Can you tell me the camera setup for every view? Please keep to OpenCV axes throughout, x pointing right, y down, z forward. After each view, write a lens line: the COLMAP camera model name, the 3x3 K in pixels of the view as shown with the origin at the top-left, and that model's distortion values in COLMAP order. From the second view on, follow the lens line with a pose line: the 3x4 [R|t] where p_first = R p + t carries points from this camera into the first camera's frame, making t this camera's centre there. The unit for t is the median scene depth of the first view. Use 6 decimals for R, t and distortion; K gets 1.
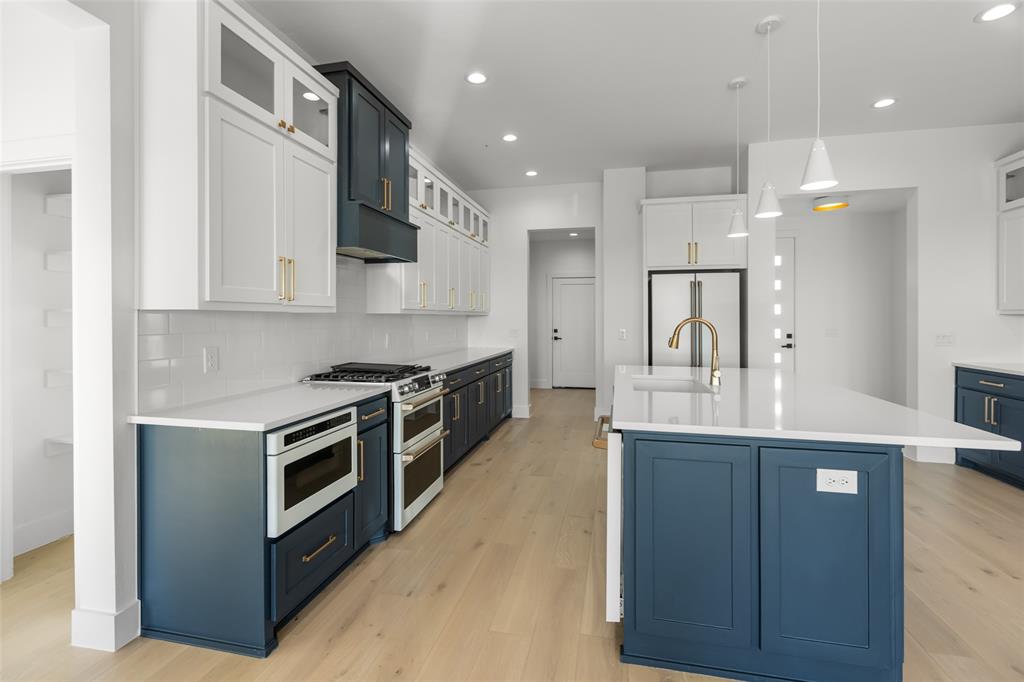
lens RADIAL K [[468.5, 0, 513.2], [0, 468.5, 319.0], [0, 0, 1]] dist [-0.000437, -0.000323]
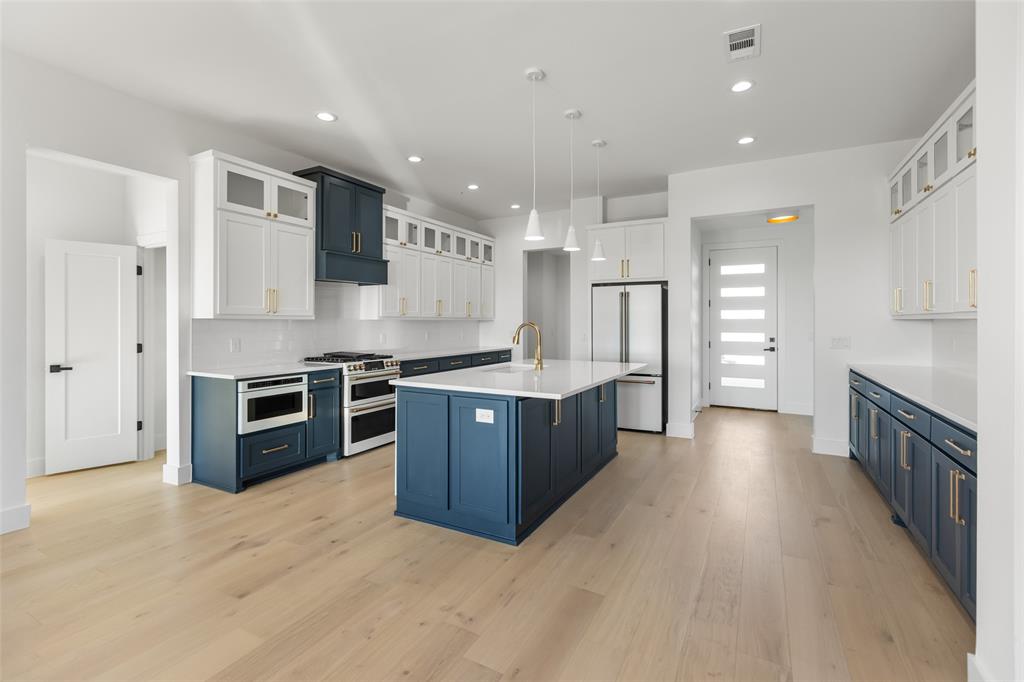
lens RADIAL K [[462.2, 0, 512.2], [0, 462.2, 320.8], [0, 0, 1]] dist [-0.001078, 0.000070]
pose [[0.963950, -0.000800, -0.266083, 0.574772], [-0.000819, 0.999982, -0.005976, 0.000043], [0.266083, 0.005978, 0.963932, -0.295847]]
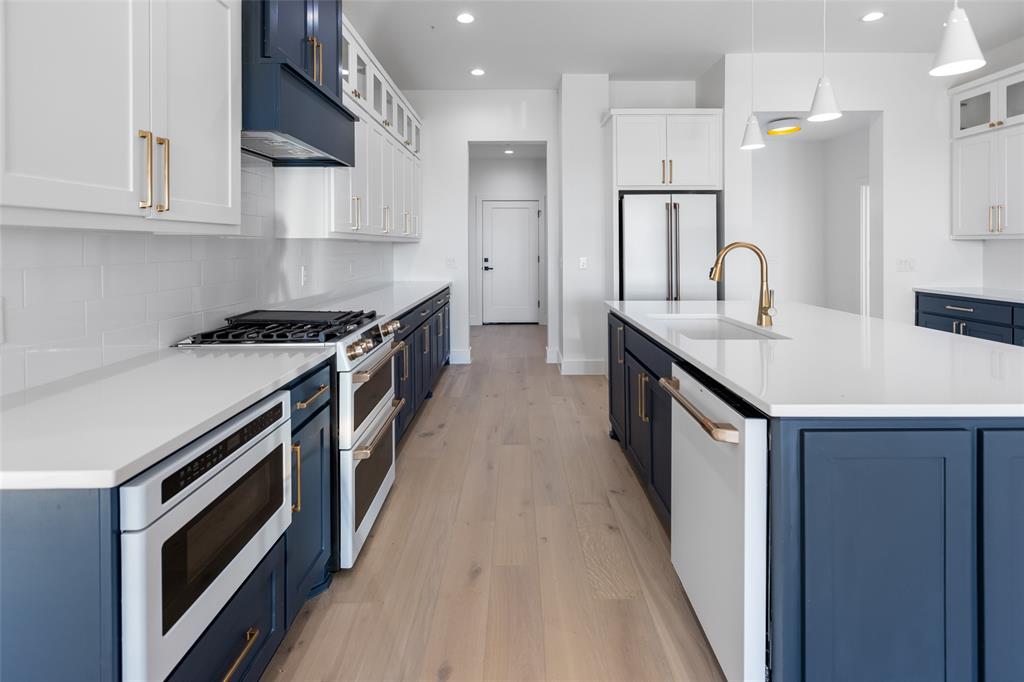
lens RADIAL K [[484.4, 0, 528.4], [0, 484.4, 247.0], [0, 0, 1]] dist [0.000289, -0.000202]
pose [[0.971869, -0.003391, 0.235497, -0.126109], [0.003783, 0.999992, -0.001212, 0.004111], [-0.235491, 0.002068, 0.971874, 0.225074]]
